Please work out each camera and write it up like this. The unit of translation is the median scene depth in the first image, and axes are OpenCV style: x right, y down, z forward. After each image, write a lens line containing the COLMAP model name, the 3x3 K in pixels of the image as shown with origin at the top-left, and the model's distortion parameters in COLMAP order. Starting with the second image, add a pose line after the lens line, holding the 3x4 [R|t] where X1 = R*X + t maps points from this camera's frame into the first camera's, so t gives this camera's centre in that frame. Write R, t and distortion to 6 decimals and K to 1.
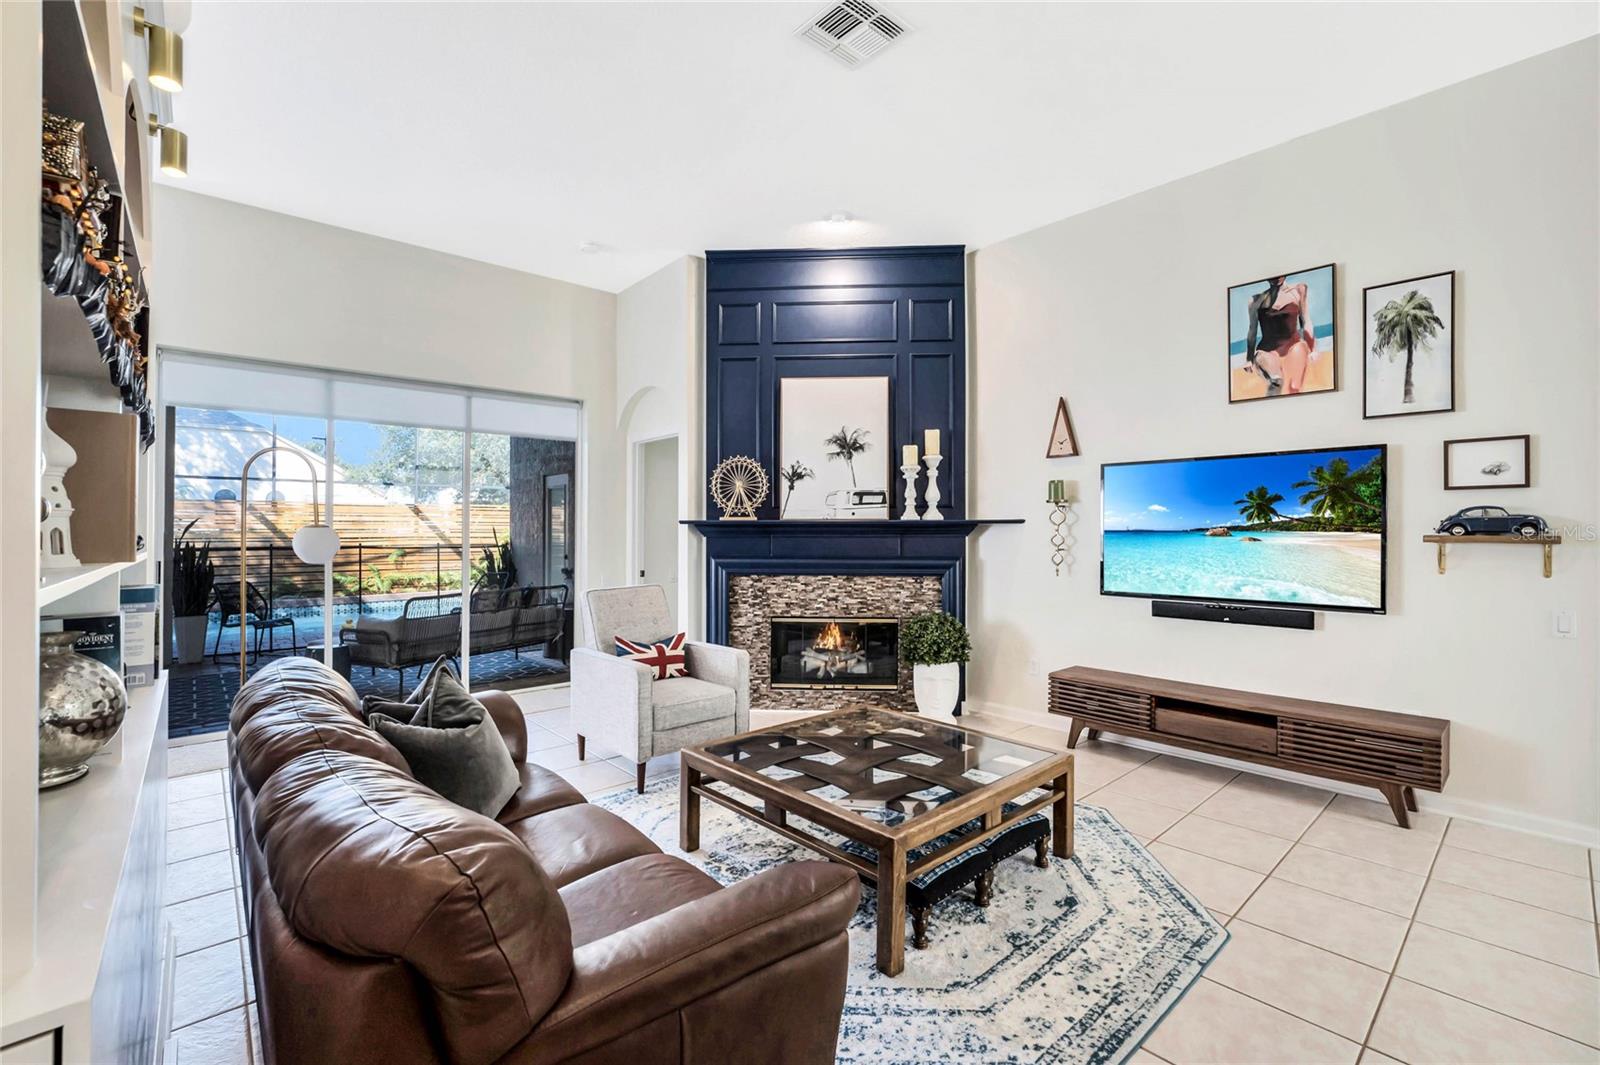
lens RADIAL K [[689.3, 0, 800.0], [0, 689.3, 532.5], [0, 0, 1]] dist [-0.014620, 0.000072]
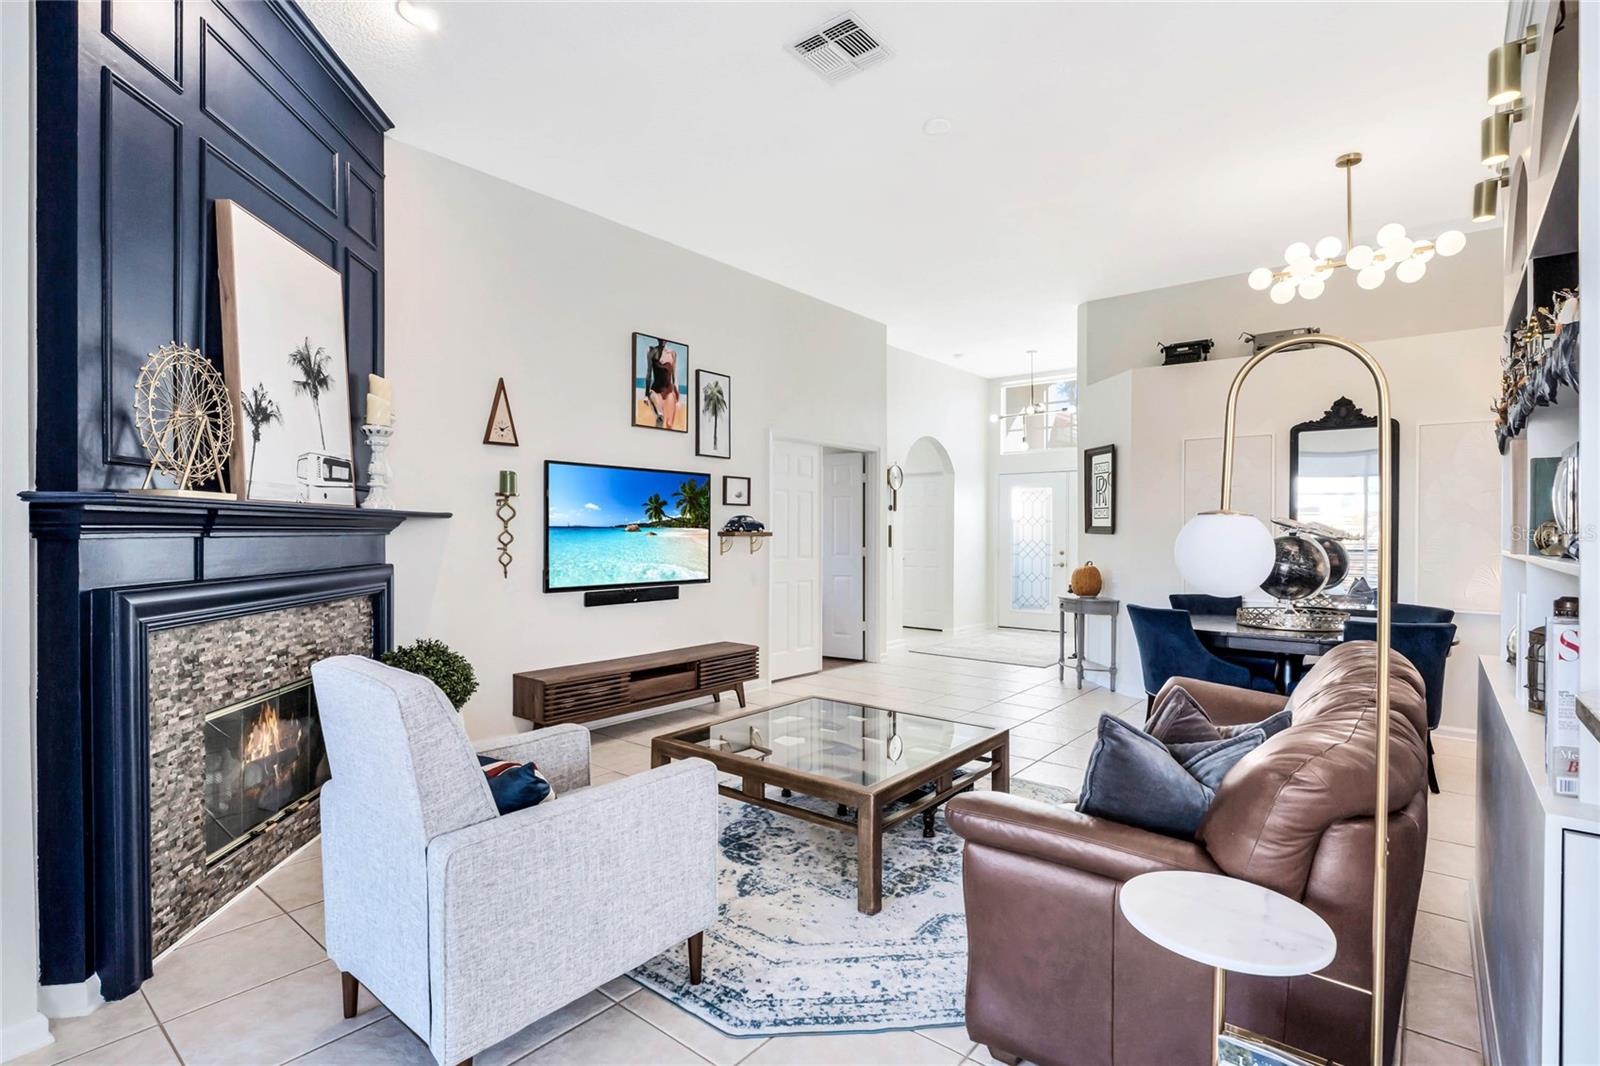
lens RADIAL K [[793.8, 0, 800.0], [0, 793.8, 533.0], [0, 0, 1]] dist [-0.005086, -0.001613]
pose [[-0.172706, -0.002210, 0.984971, -0.885414], [-0.001267, 0.999997, 0.002021, 0.002846], [-0.984973, -0.000899, -0.172709, 1.003110]]
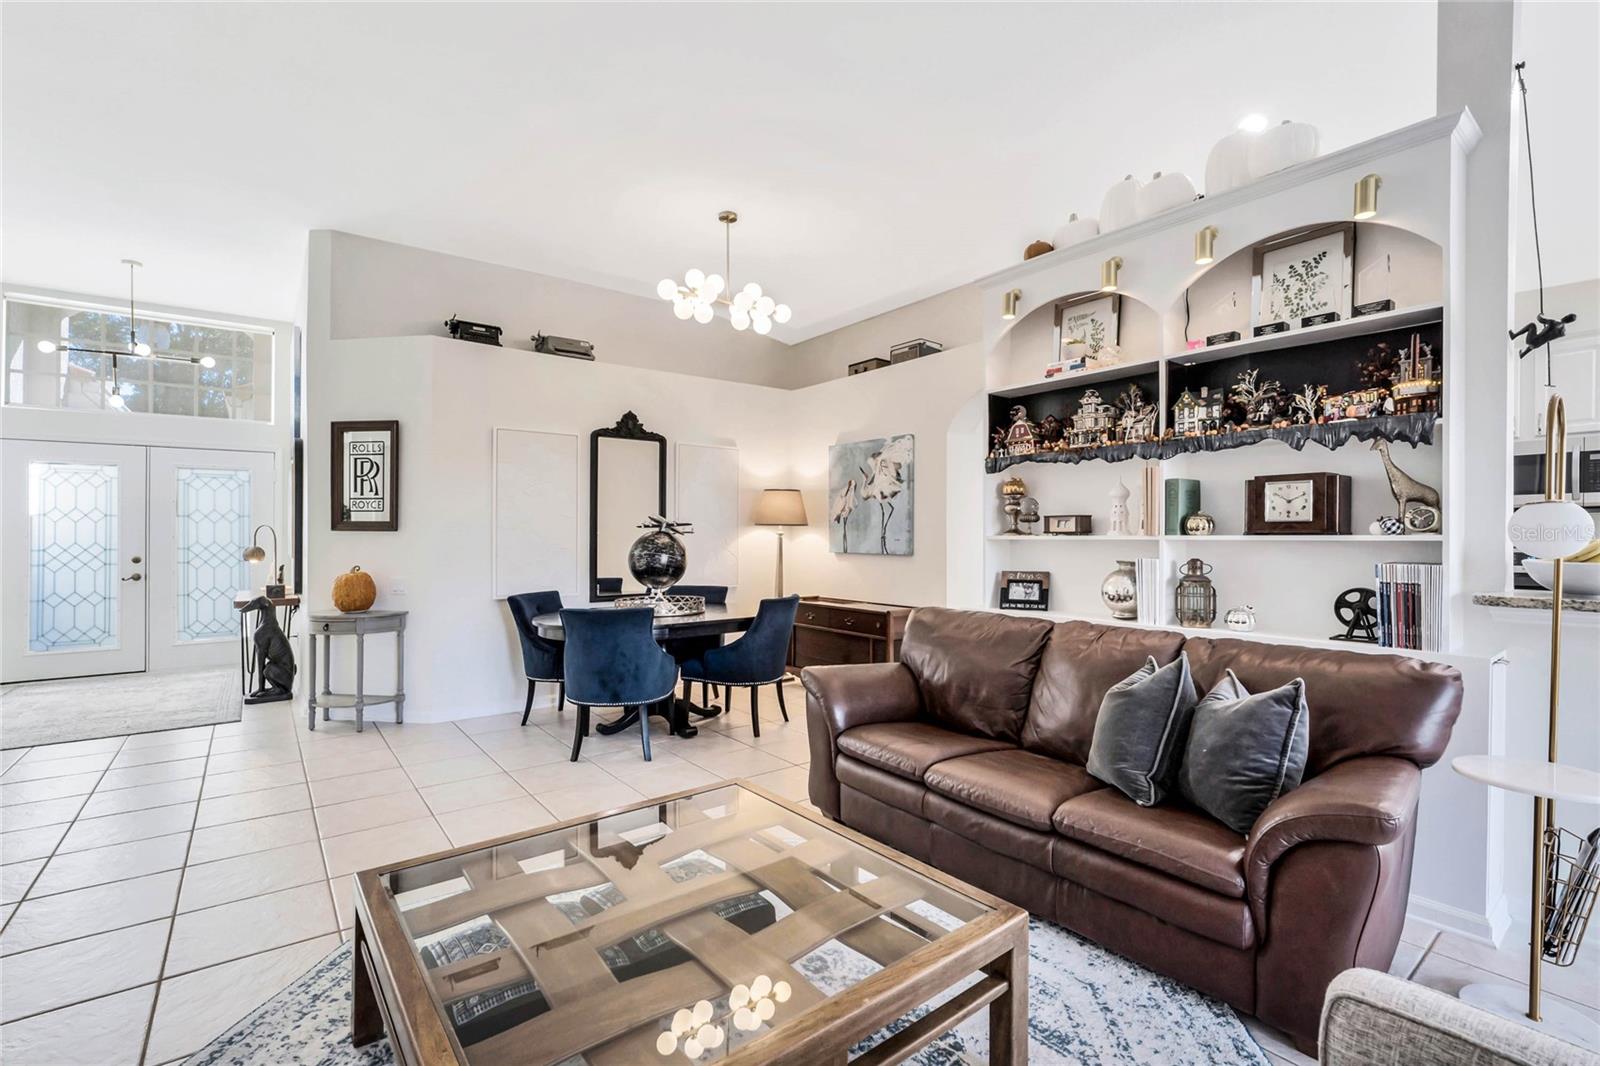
lens RADIAL K [[712.0, 0, 819.3], [0, 712.0, 522.2], [0, 0, 1]] dist [0.001605, -0.008762]
pose [[-0.998851, 0.004173, 0.047746, -0.065290], [0.003499, 0.999893, -0.014176, 0.013509], [-0.047800, -0.013993, -0.998759, 1.267320]]
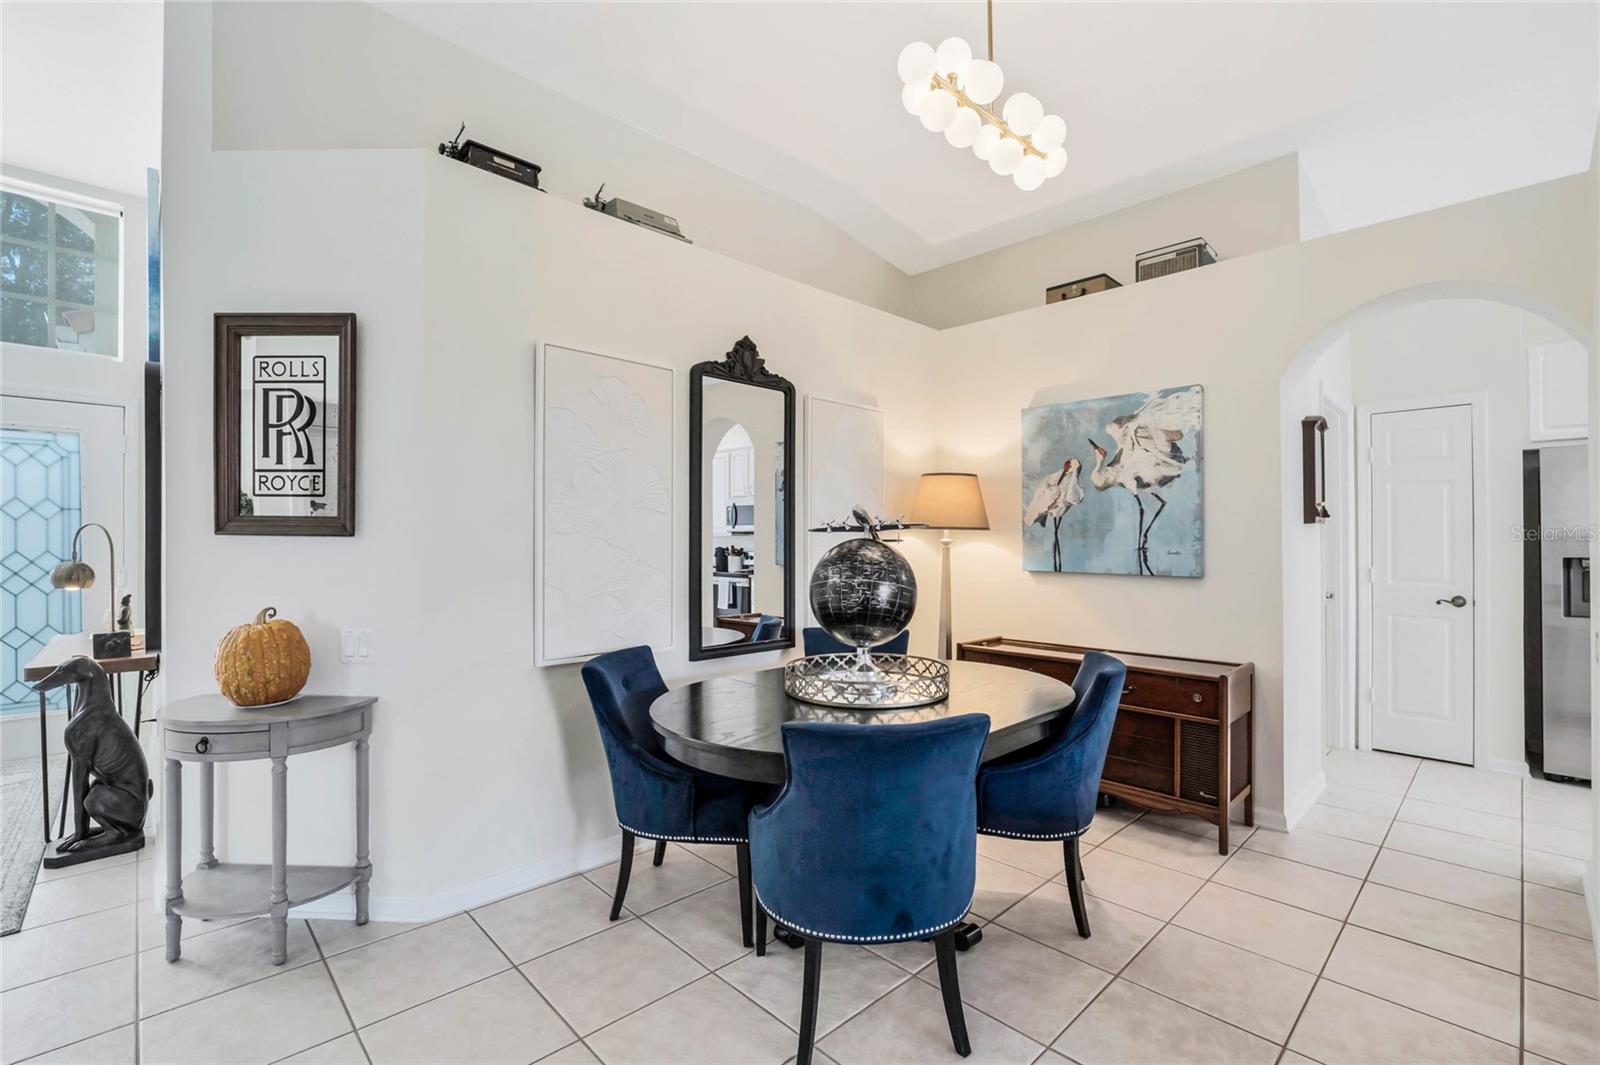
lens RADIAL K [[703.5, 0, 800.0], [0, 703.5, 532.5], [0, 0, 1]] dist [-0.019353, -0.000343]
pose [[-0.999203, 0.000058, -0.039911, 0.393312], [0.000331, 0.999977, -0.006824, 0.009261], [0.039909, -0.006831, -0.999180, 0.646567]]
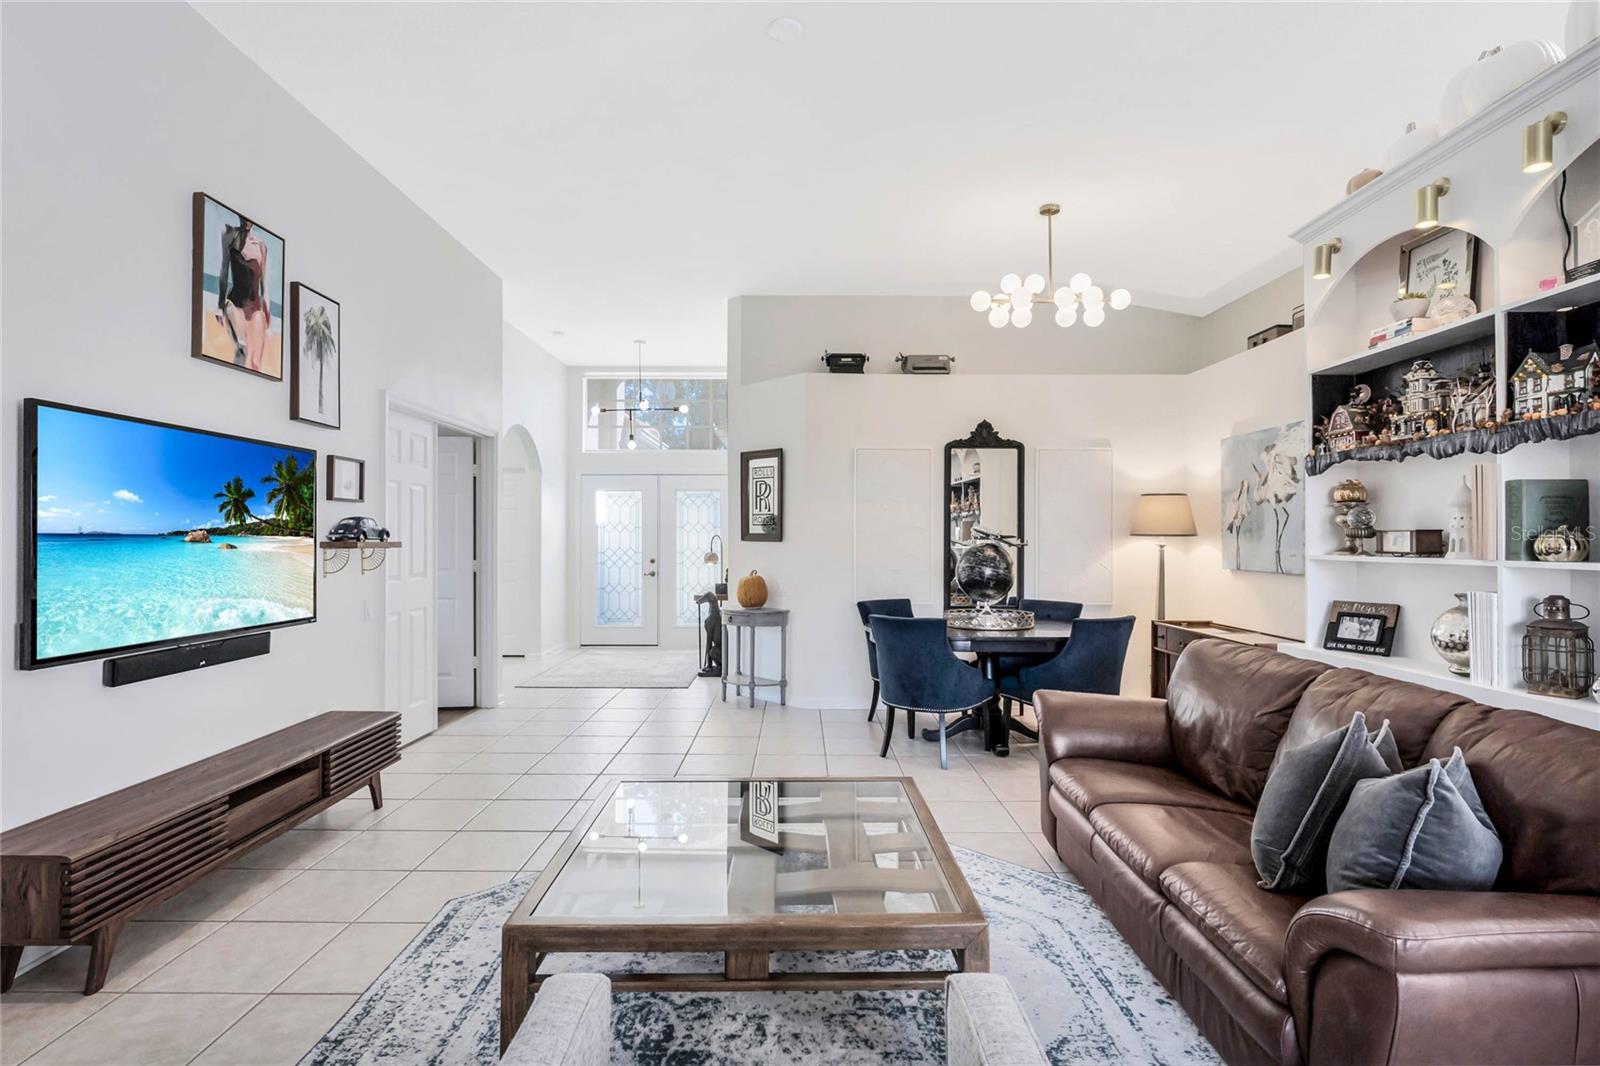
lens RADIAL K [[798.5, 0, 815.2], [0, 798.5, 528.7], [0, 0, 1]] dist [-0.001356, -0.000536]
pose [[-0.766684, 0.007926, 0.641975, -0.404686], [0.001540, 0.999944, -0.010505, -0.001329], [-0.642022, -0.007065, -0.766653, 1.285382]]
